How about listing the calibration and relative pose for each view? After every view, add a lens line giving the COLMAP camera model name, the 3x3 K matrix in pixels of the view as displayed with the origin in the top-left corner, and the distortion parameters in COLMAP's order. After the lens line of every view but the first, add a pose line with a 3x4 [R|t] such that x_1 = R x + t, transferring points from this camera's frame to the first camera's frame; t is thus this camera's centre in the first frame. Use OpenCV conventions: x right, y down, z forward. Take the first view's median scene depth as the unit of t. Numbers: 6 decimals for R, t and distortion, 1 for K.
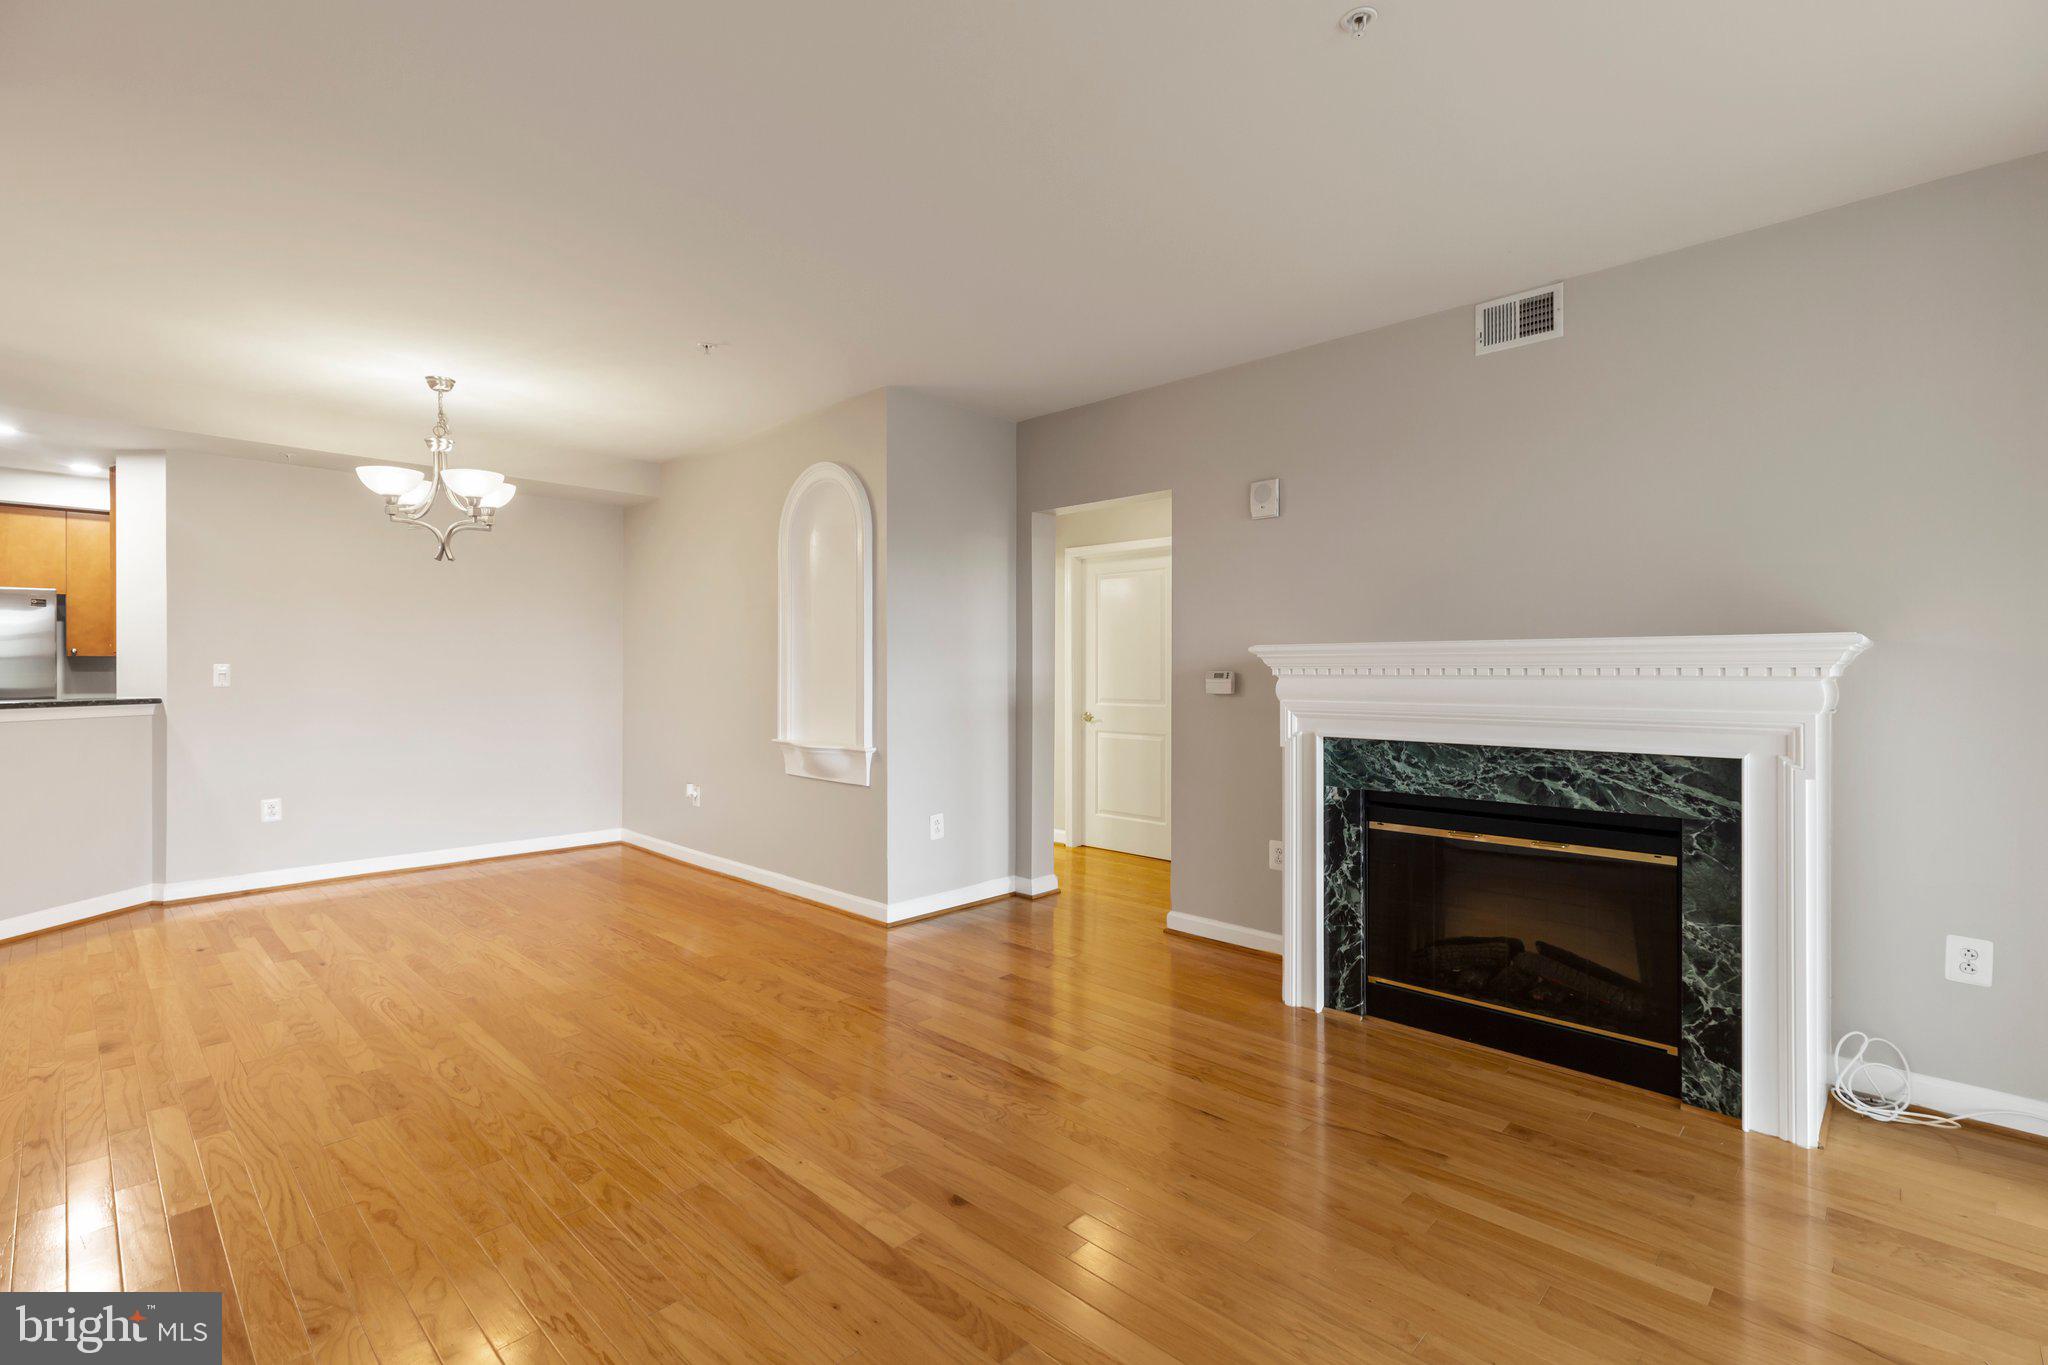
lens RADIAL K [[922.4, 0, 1027.4], [0, 922.4, 671.8], [0, 0, 1]] dist [0.004956, -0.000790]
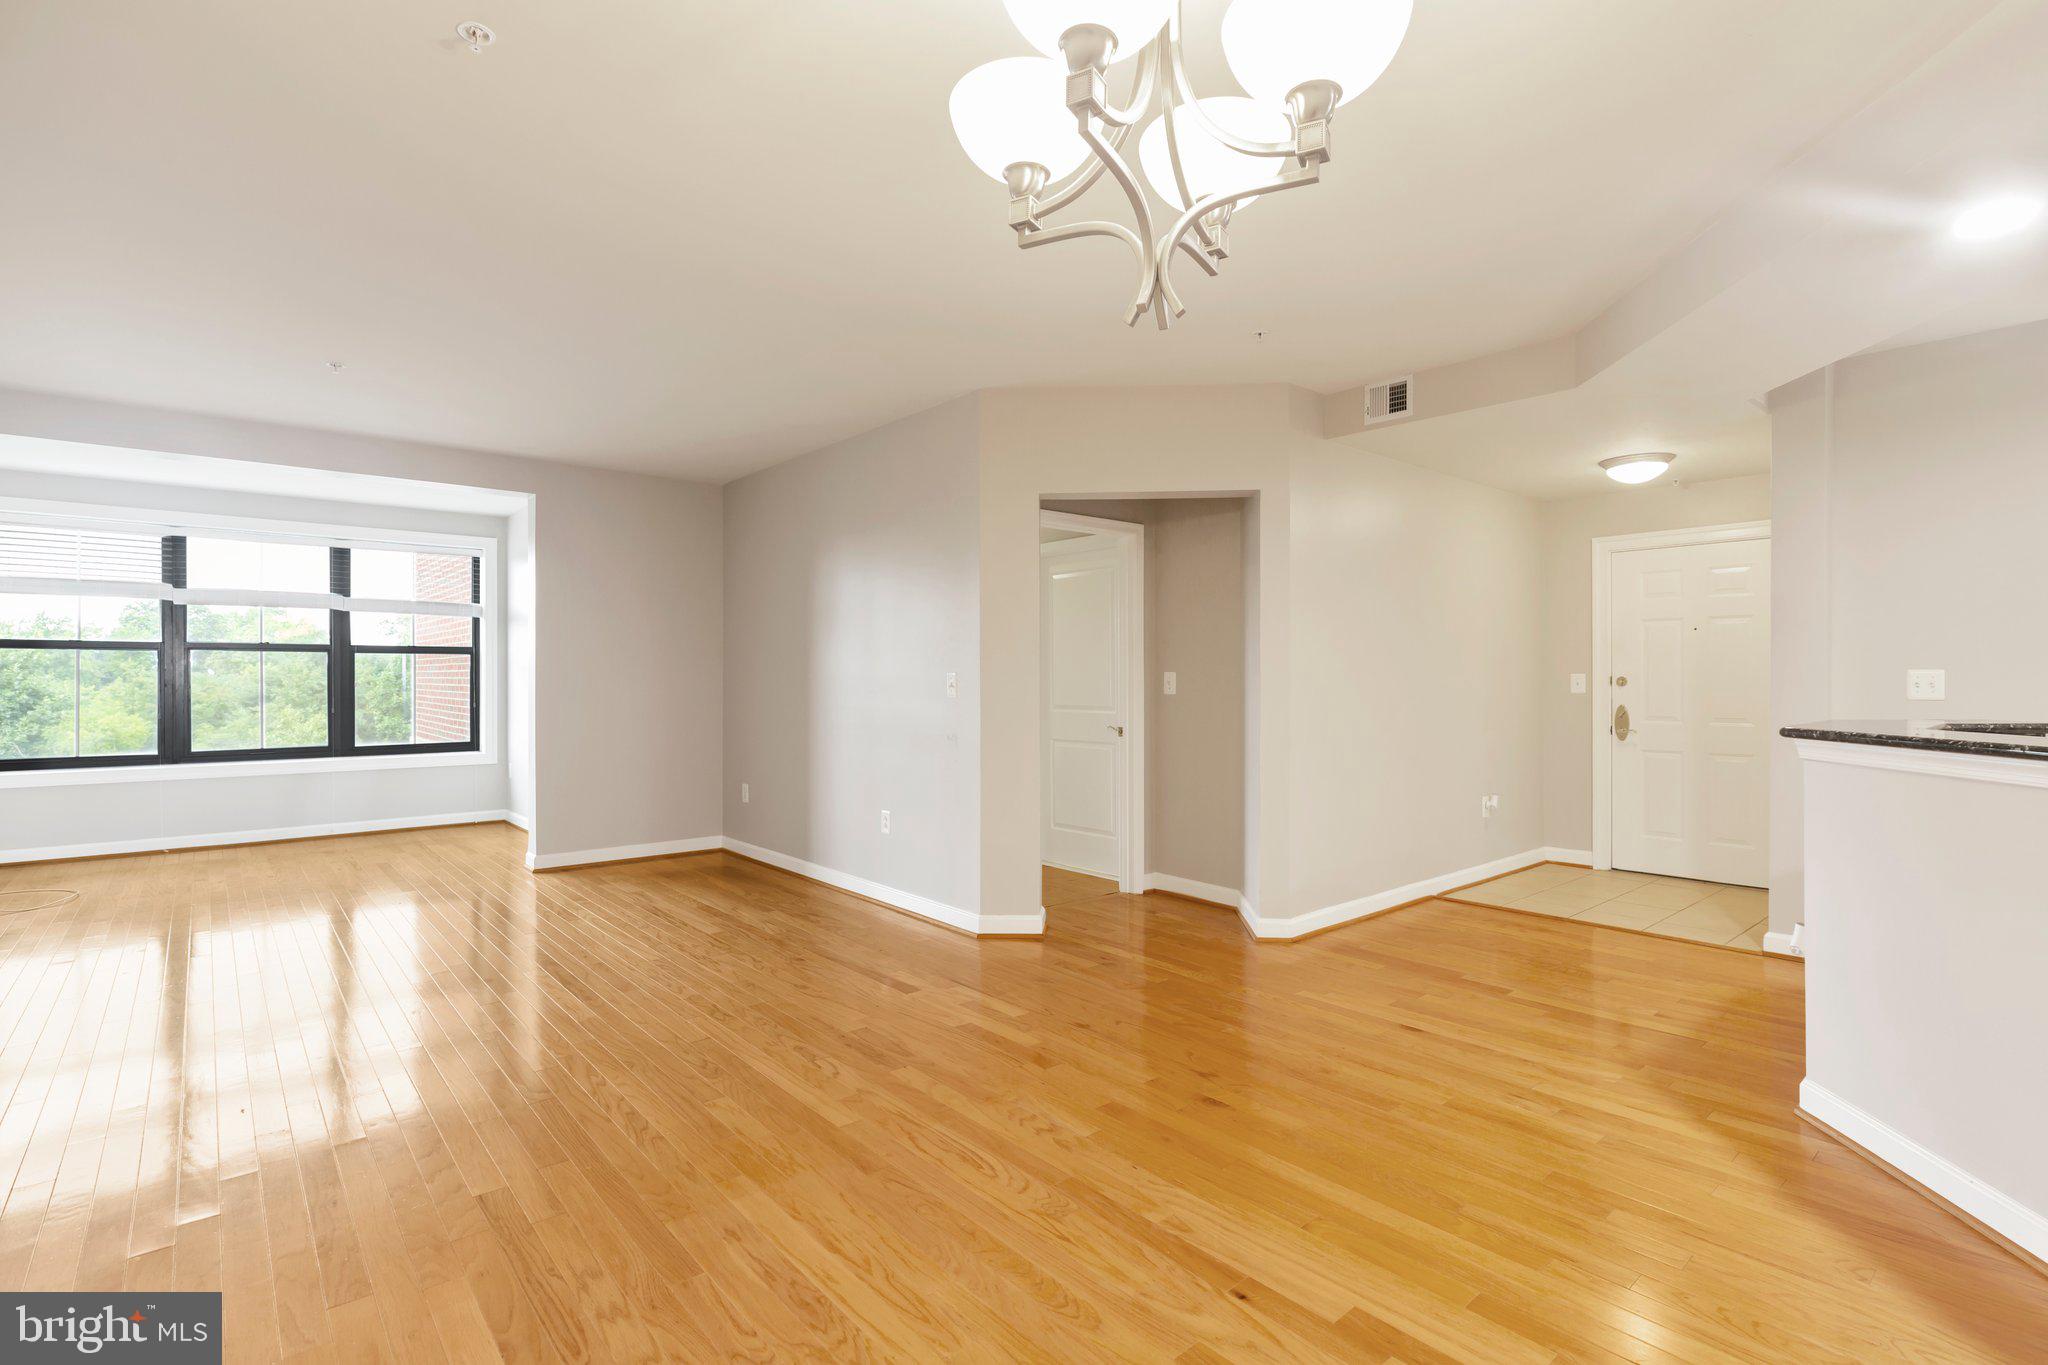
lens RADIAL K [[967.3, 0, 1019.9], [0, 967.3, 676.5], [0, 0, 1]] dist [-0.003800, -0.000067]
pose [[-0.994546, 0.000369, 0.104293, -0.863373], [0.000313, 1.000000, -0.000559, 0.000206], [-0.104294, -0.000523, -0.994546, 1.850628]]
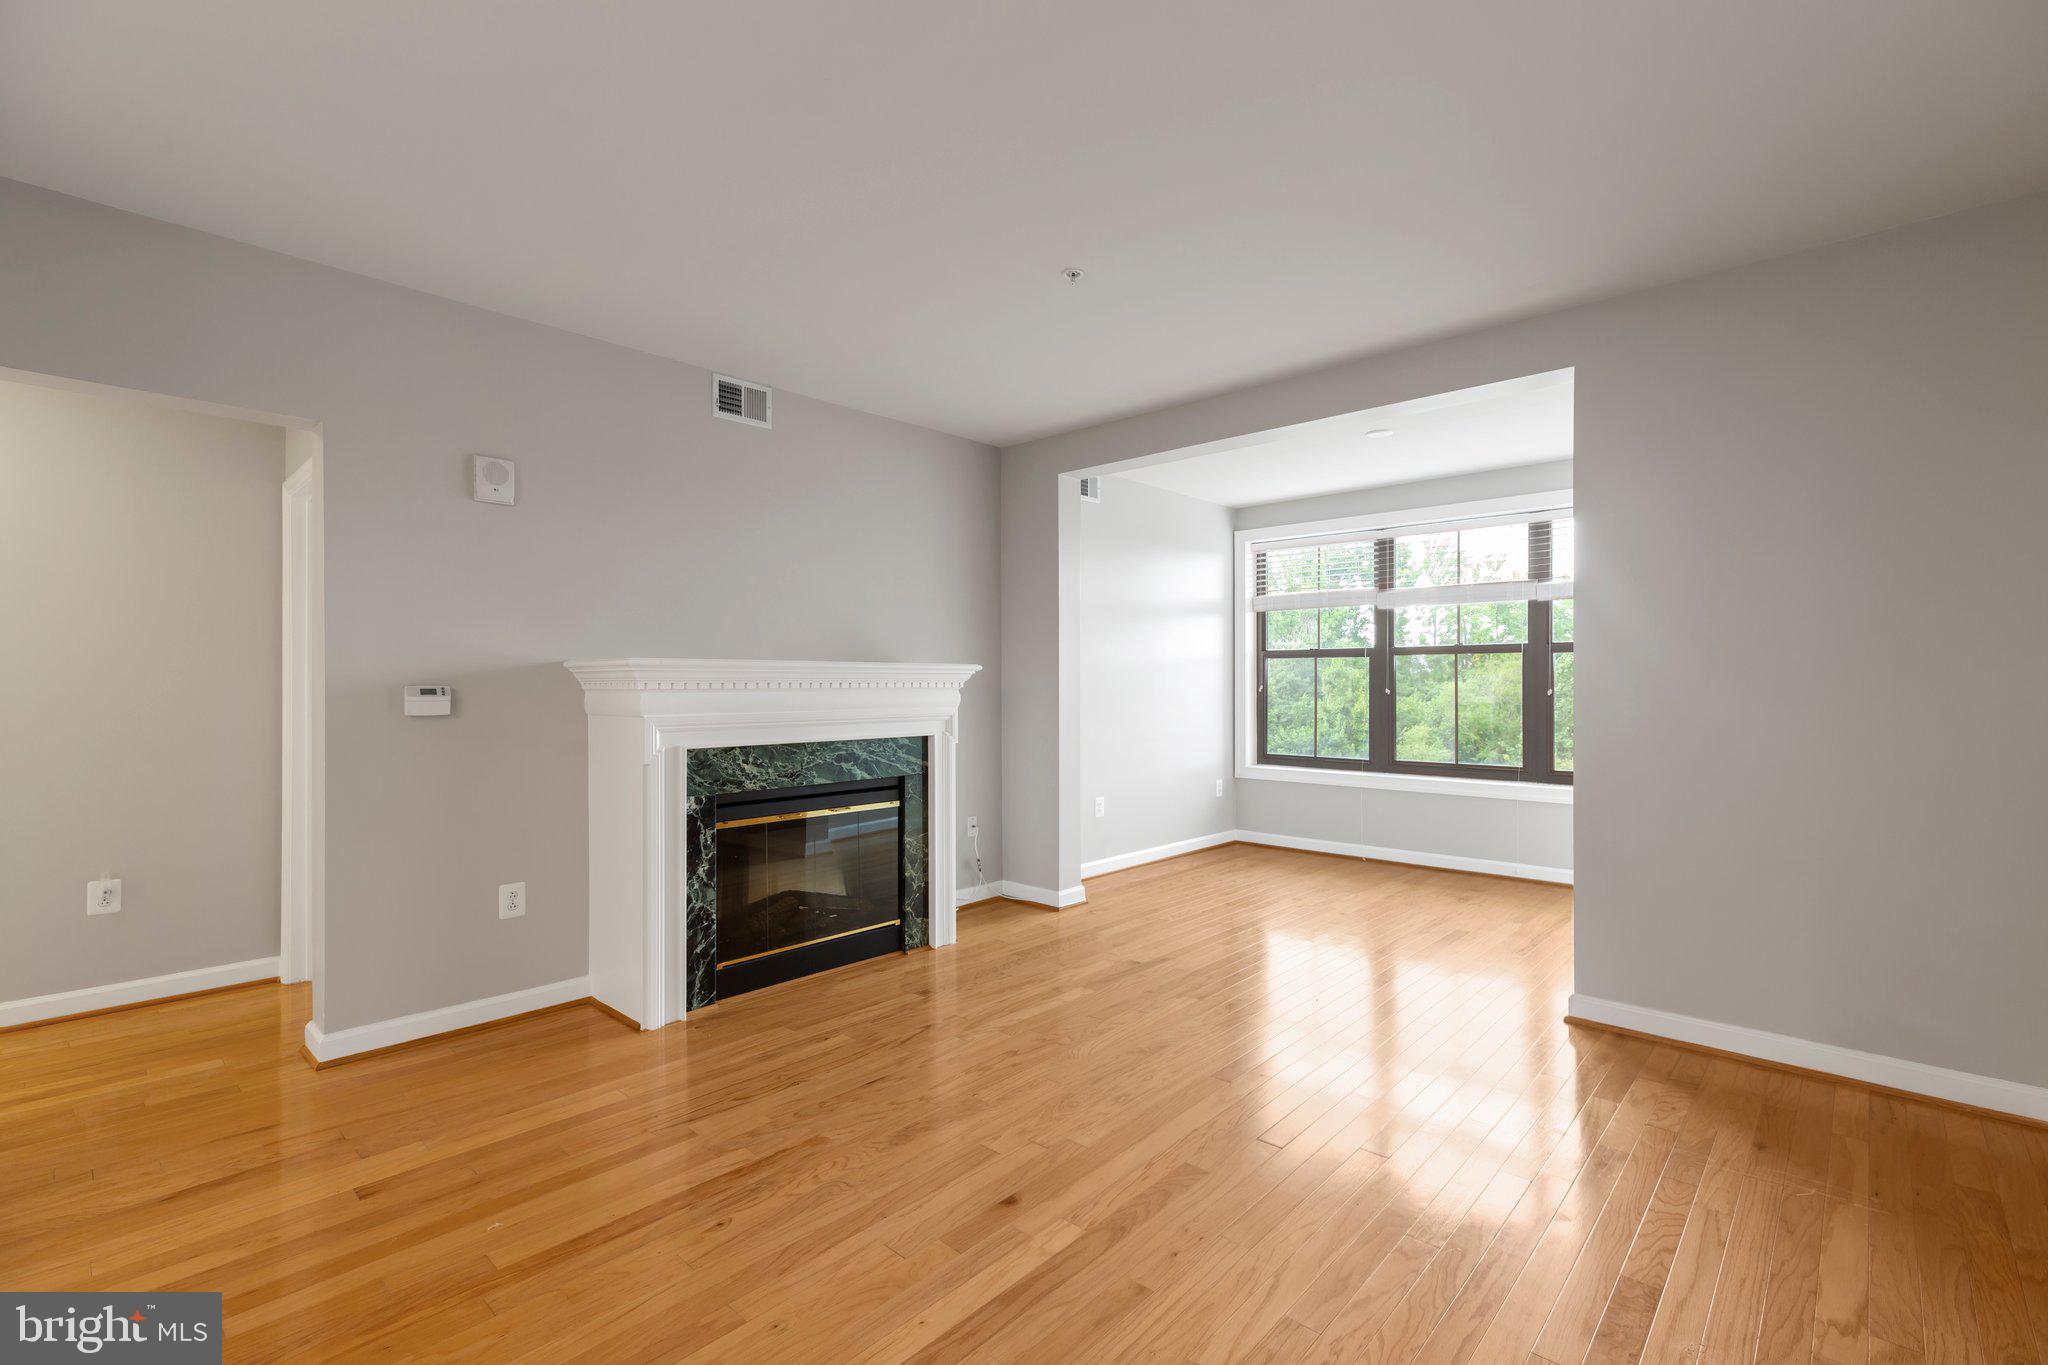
lens RADIAL K [[922.4, 0, 1018.0], [0, 922.4, 683.3], [0, 0, 1]] dist [0.004956, -0.000790]
pose [[-0.017126, -0.001907, 0.999852, -0.756950], [0.001226, 0.999997, 0.001929, -0.004983], [-0.999853, 0.001259, -0.017124, 0.690280]]
